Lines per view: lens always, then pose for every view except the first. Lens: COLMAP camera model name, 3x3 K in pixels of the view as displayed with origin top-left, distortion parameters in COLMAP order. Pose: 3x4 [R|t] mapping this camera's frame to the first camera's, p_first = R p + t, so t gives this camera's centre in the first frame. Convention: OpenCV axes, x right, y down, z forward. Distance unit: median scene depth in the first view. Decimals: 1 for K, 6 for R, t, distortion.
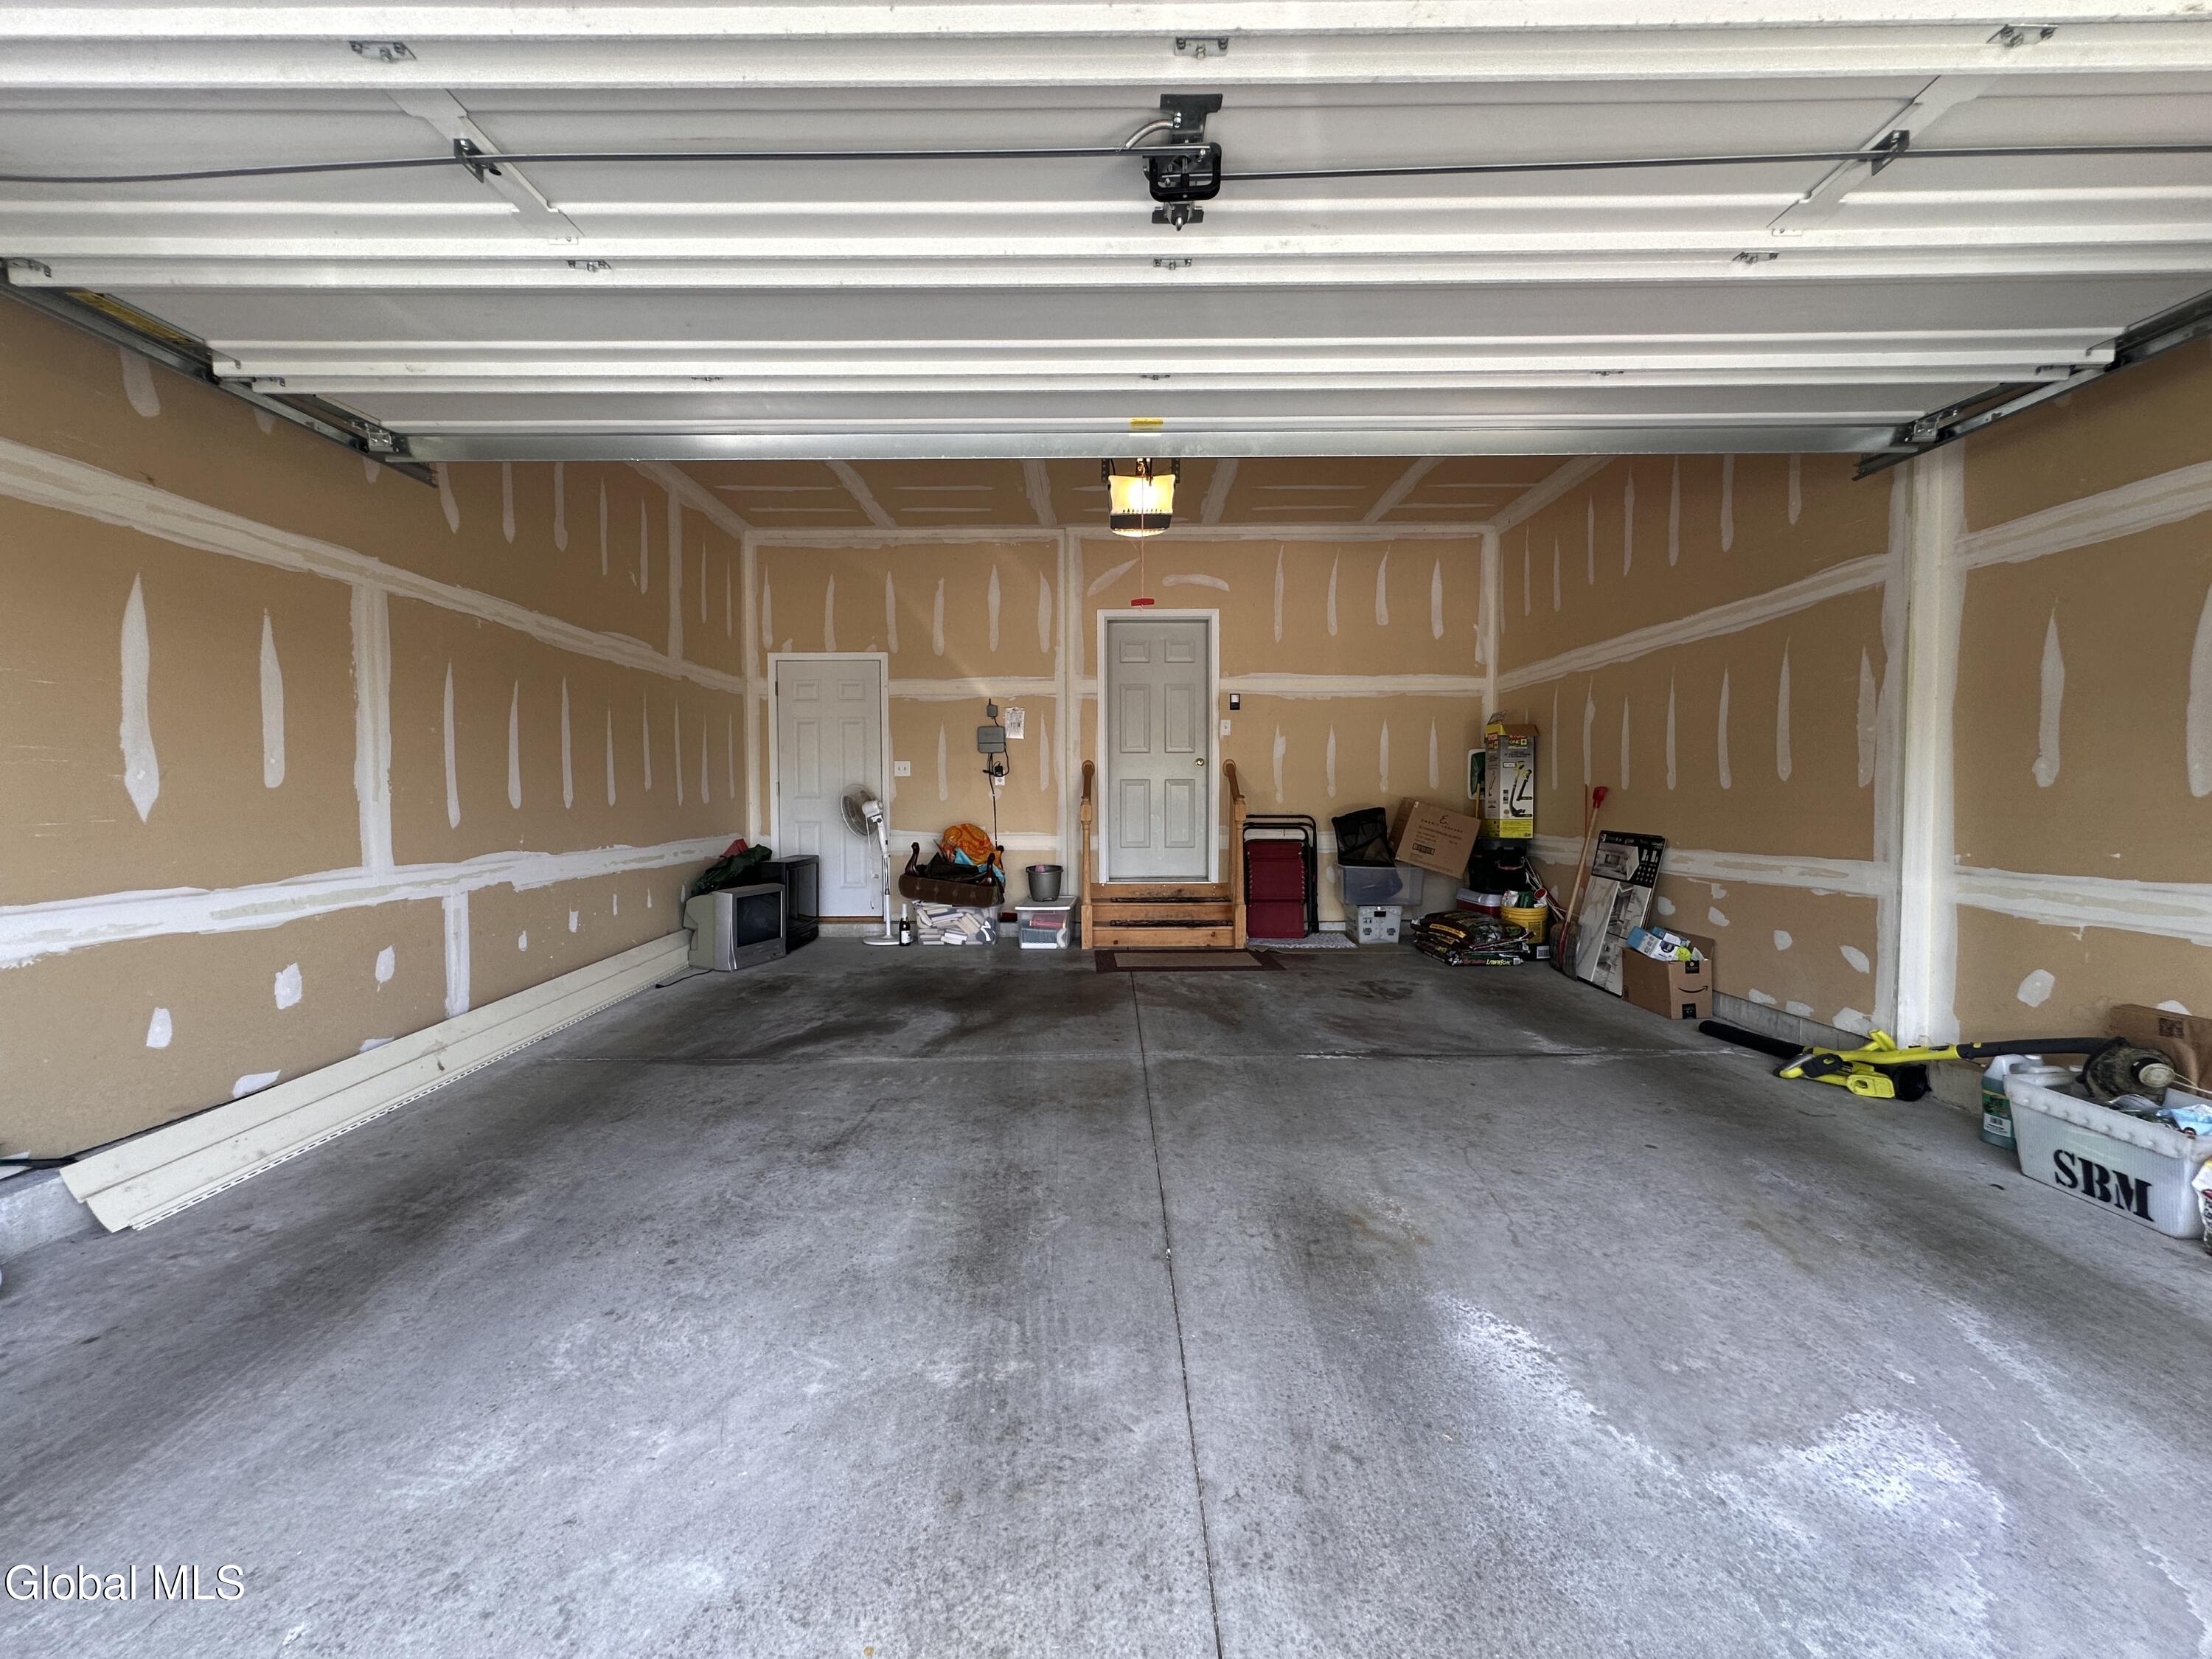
lens RADIAL K [[887.8, 0, 1099.5], [0, 887.8, 830.8], [0, 0, 1]] dist [-0.001701, 0.000341]
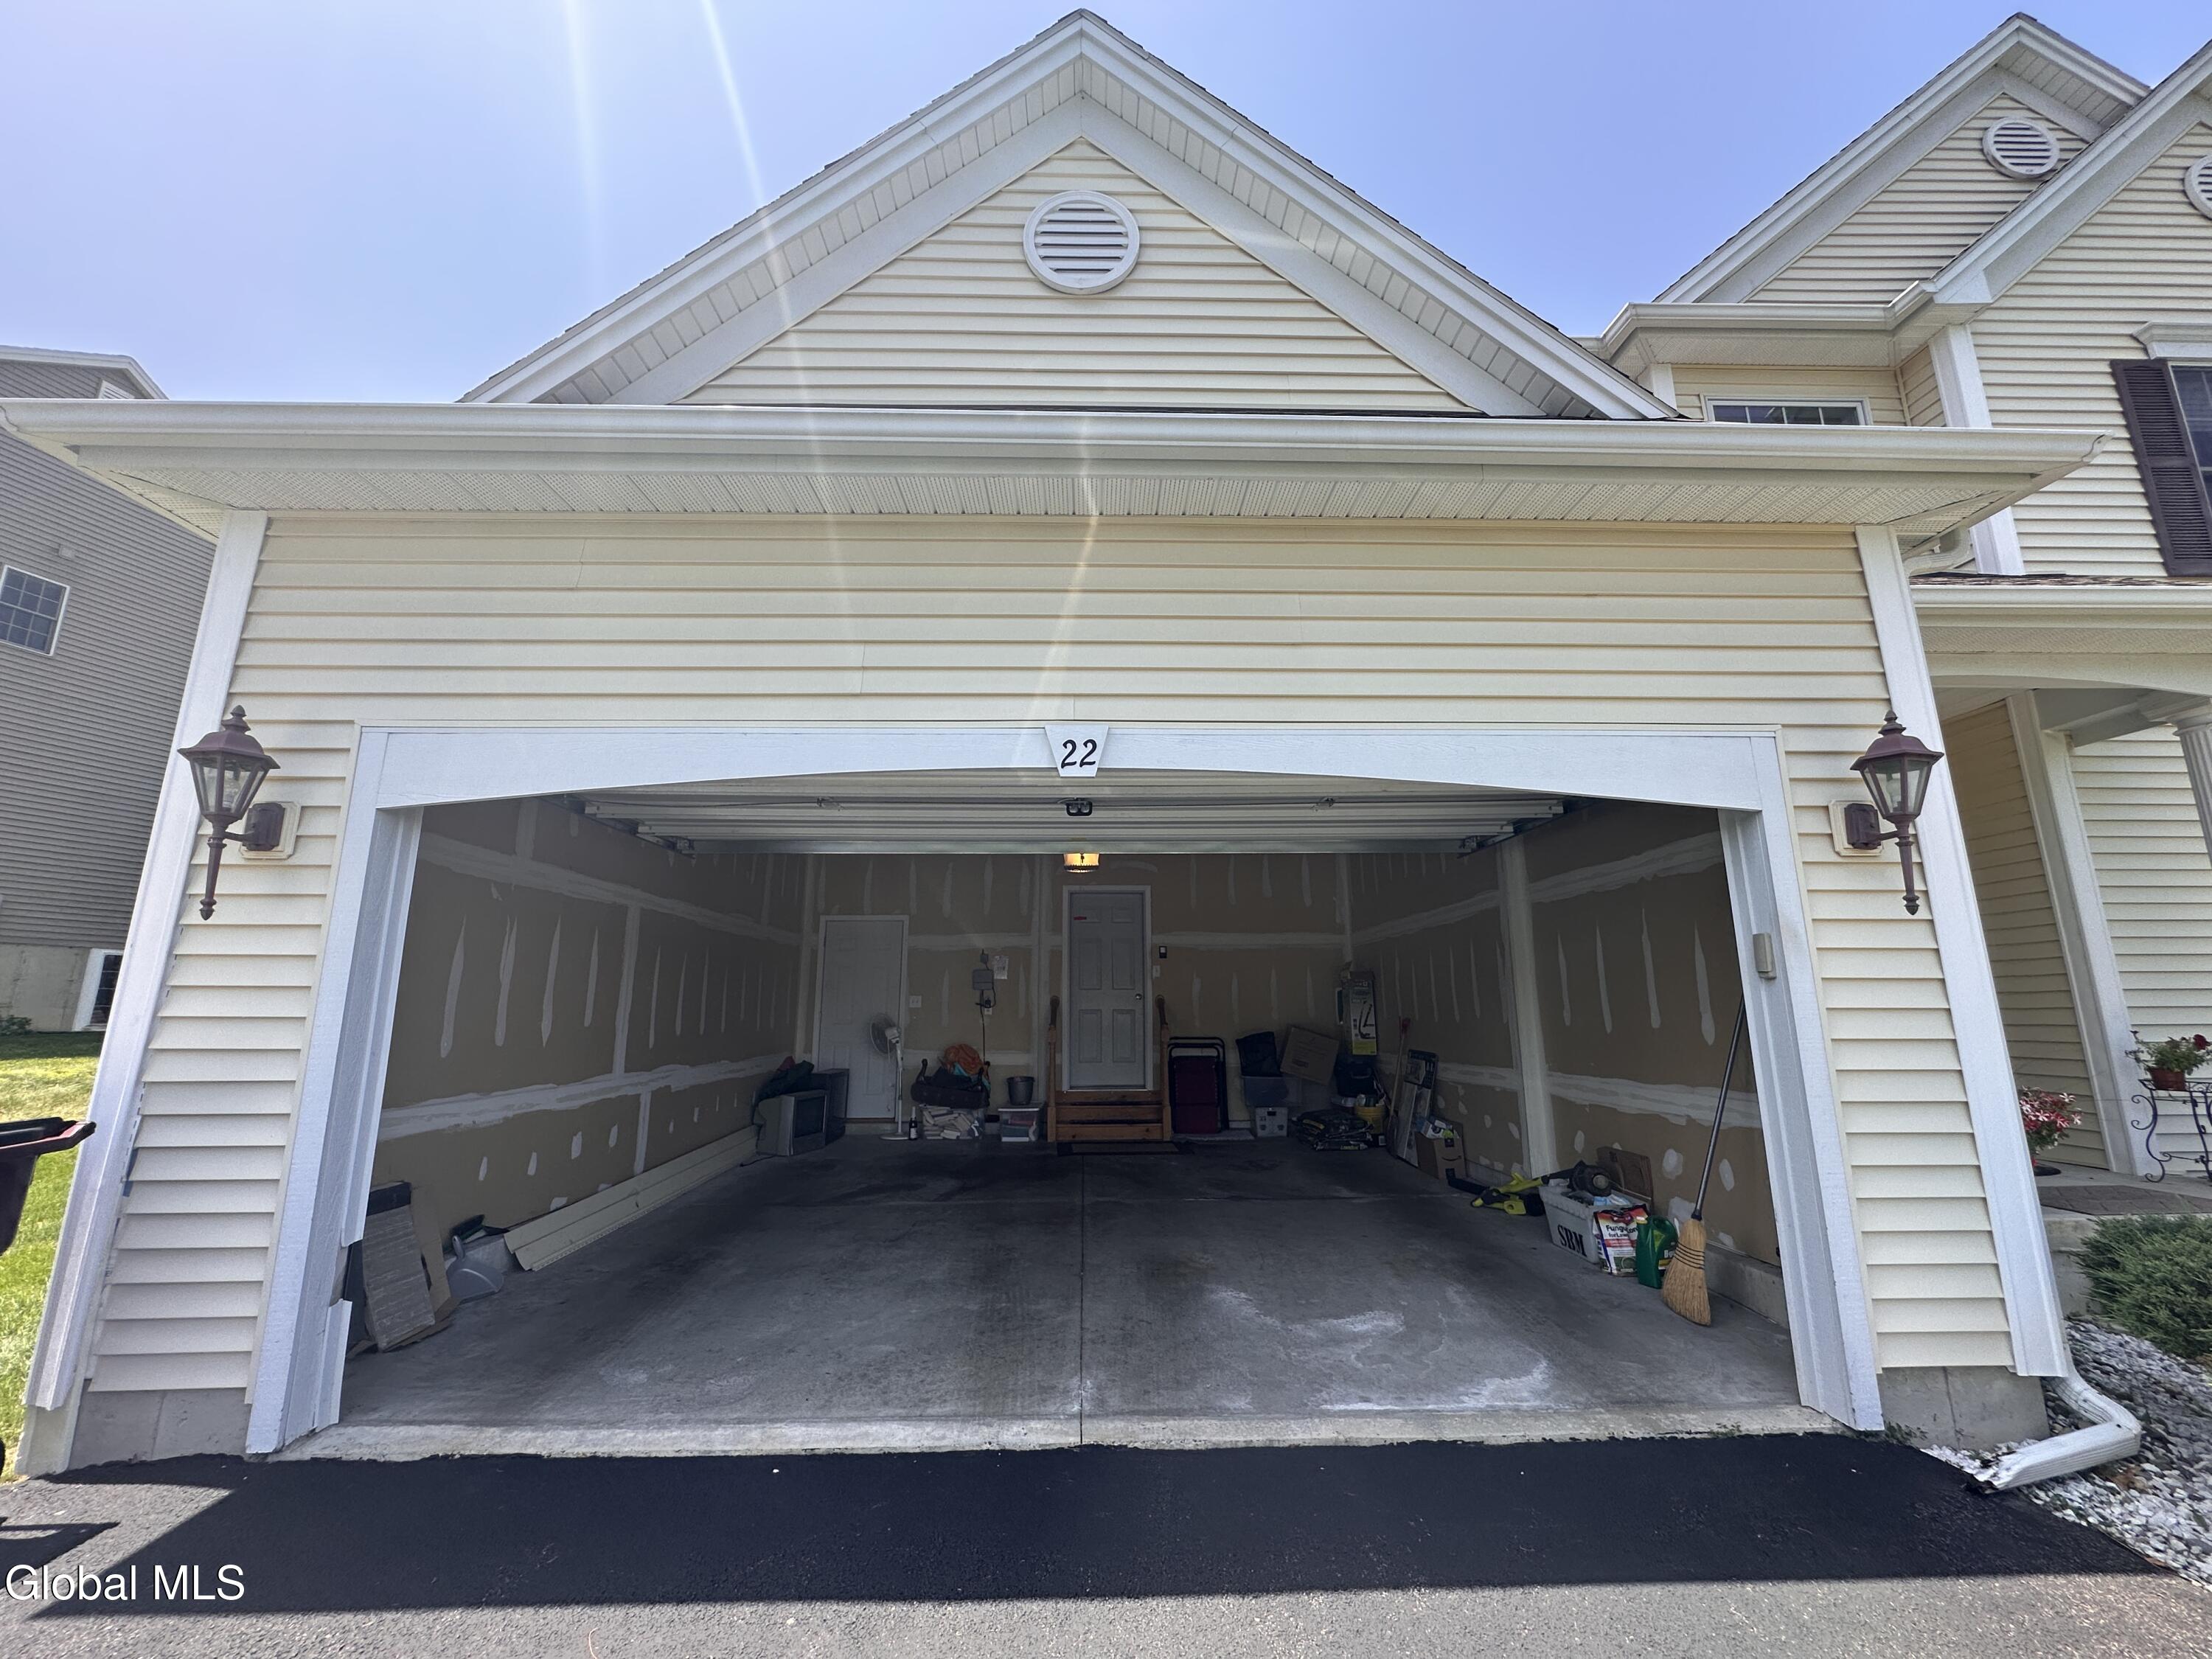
lens RADIAL K [[887.8, 0, 1100.7], [0, 887.8, 831.0], [0, 0, 1]] dist [-0.001701, 0.000341]
pose [[0.999646, 0.005298, 0.026090, 0.022867], [0.001033, 0.971533, -0.236901, -0.003409], [-0.026602, 0.236844, 0.971183, -0.412752]]
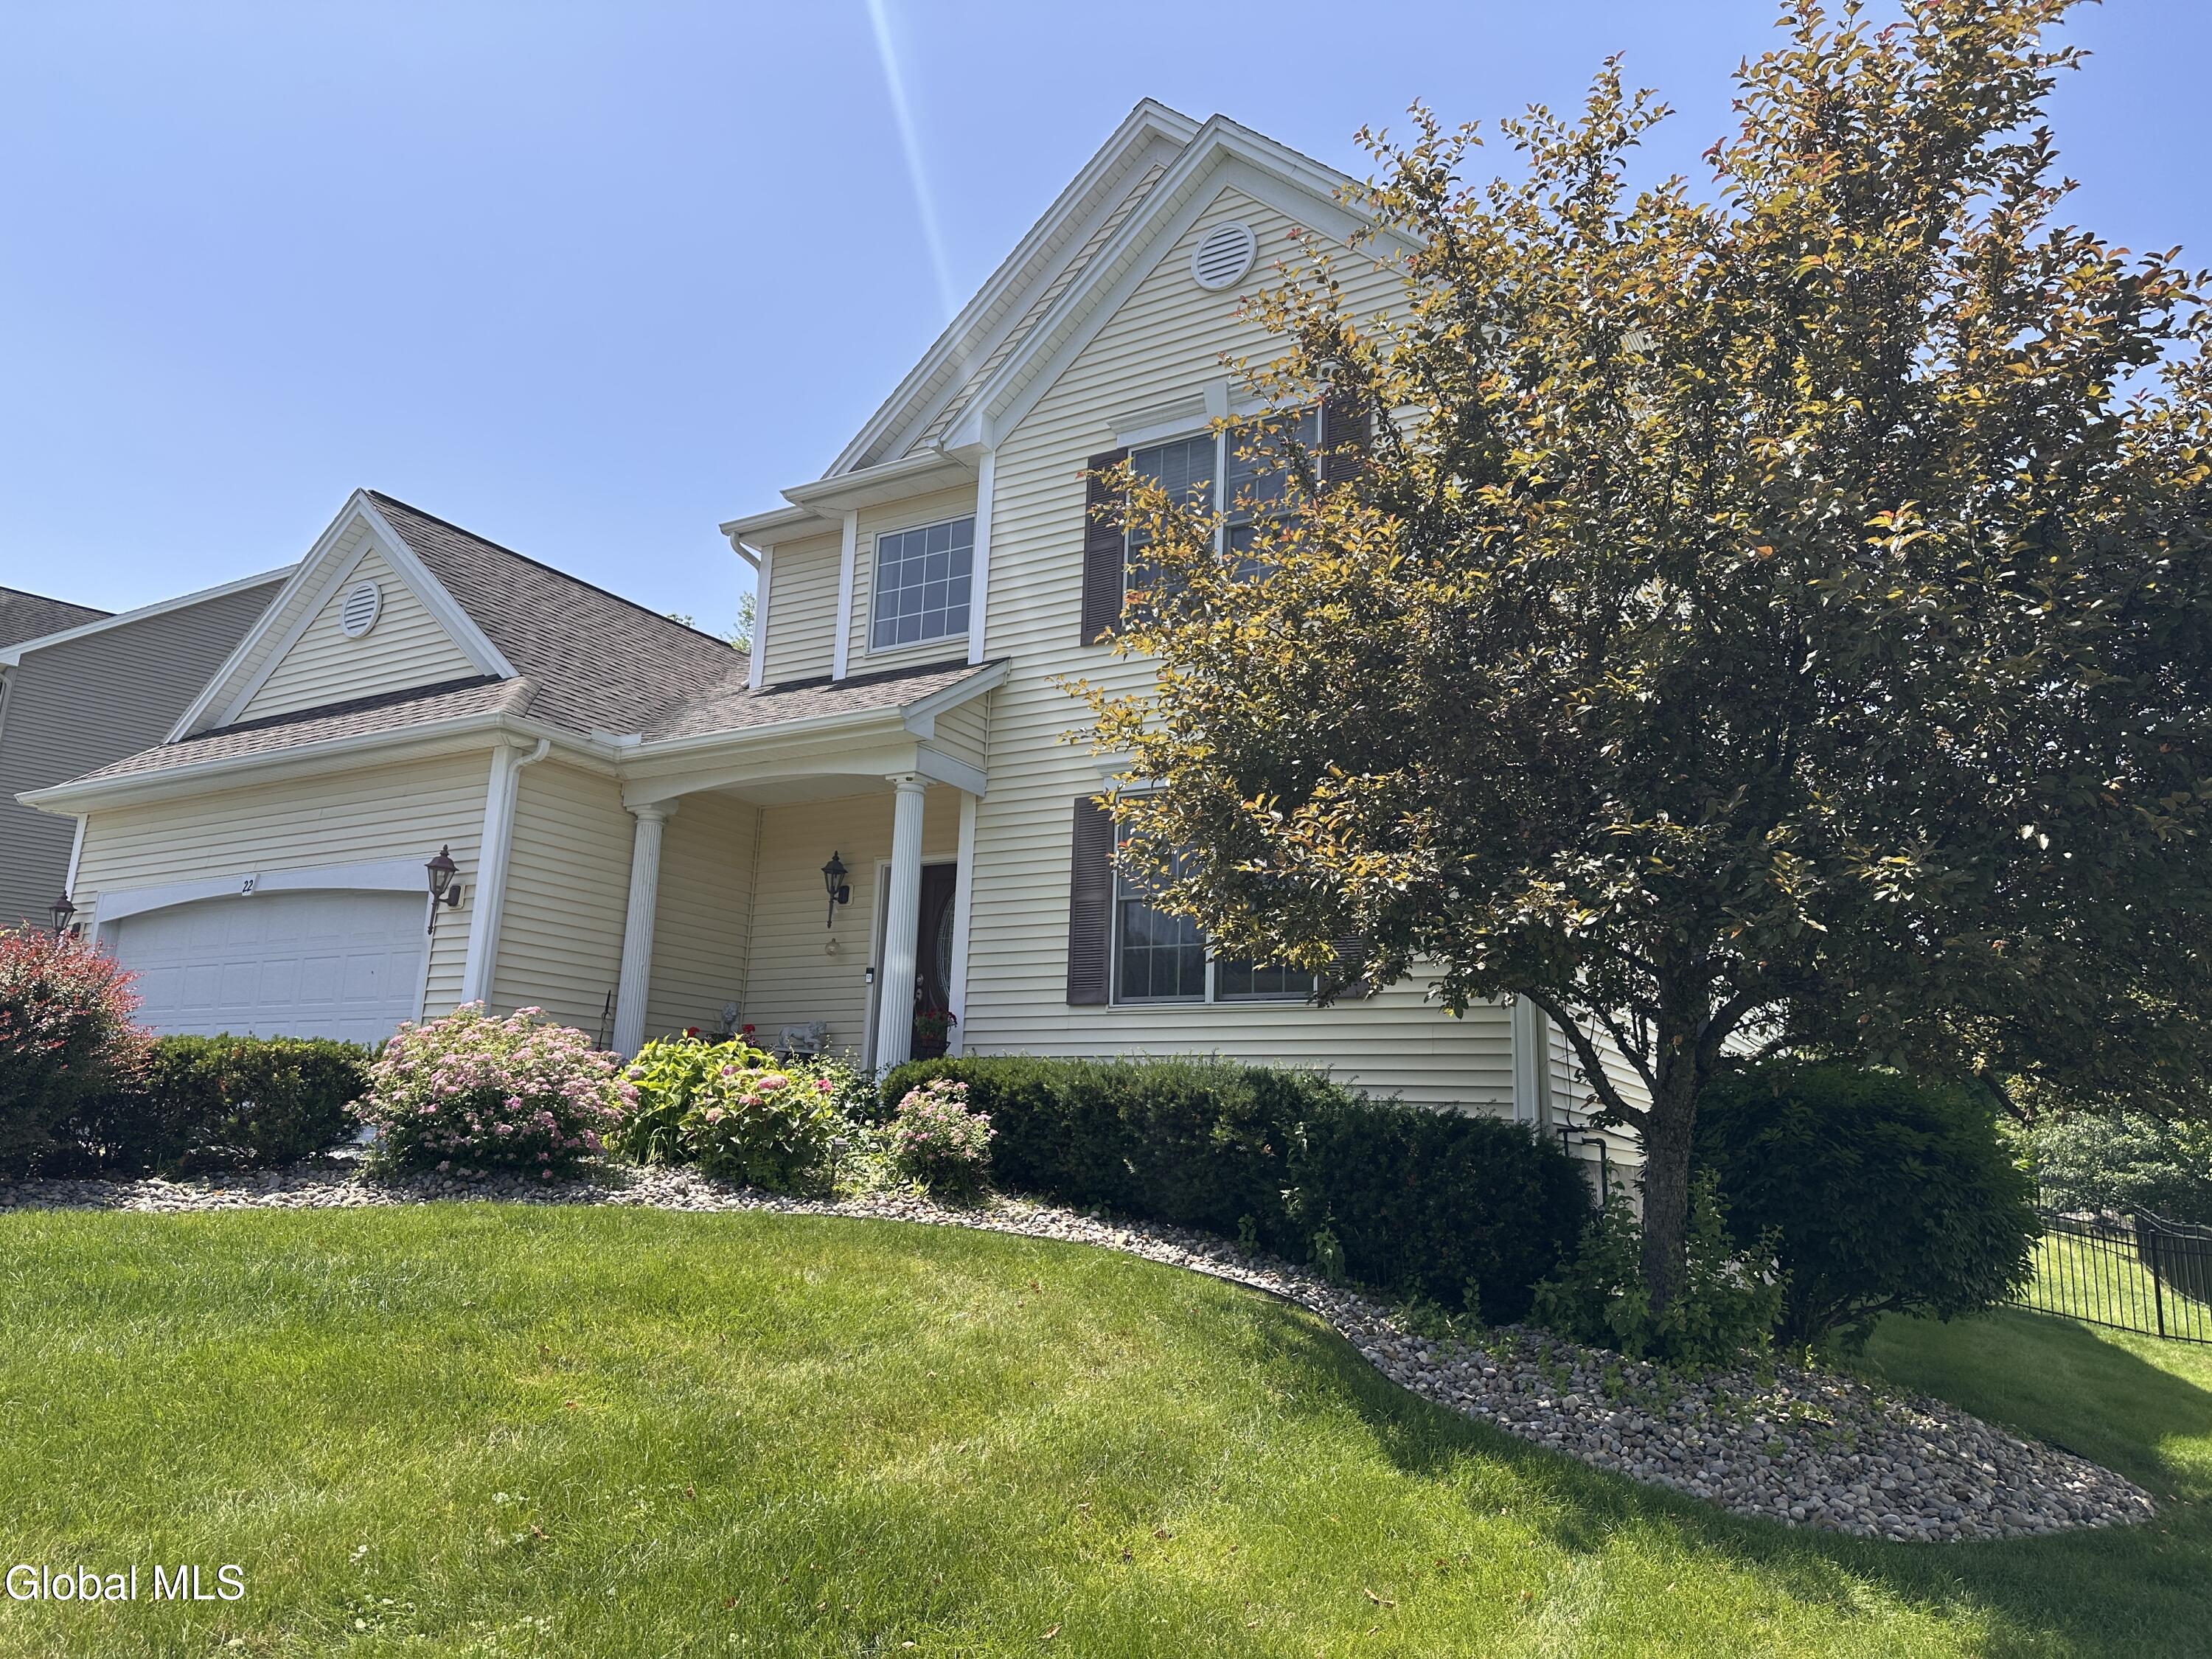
lens RADIAL K [[1551.5, 0, 1117.2], [0, 1551.5, 846.0], [0, 0, 1]] dist [0.037911, -0.034242]
pose [[0.865421, -0.072841, -0.495723, 6.897154], [-0.053721, 0.970183, -0.236343, 0.761168], [0.498157, 0.231167, 0.835704, -2.868856]]
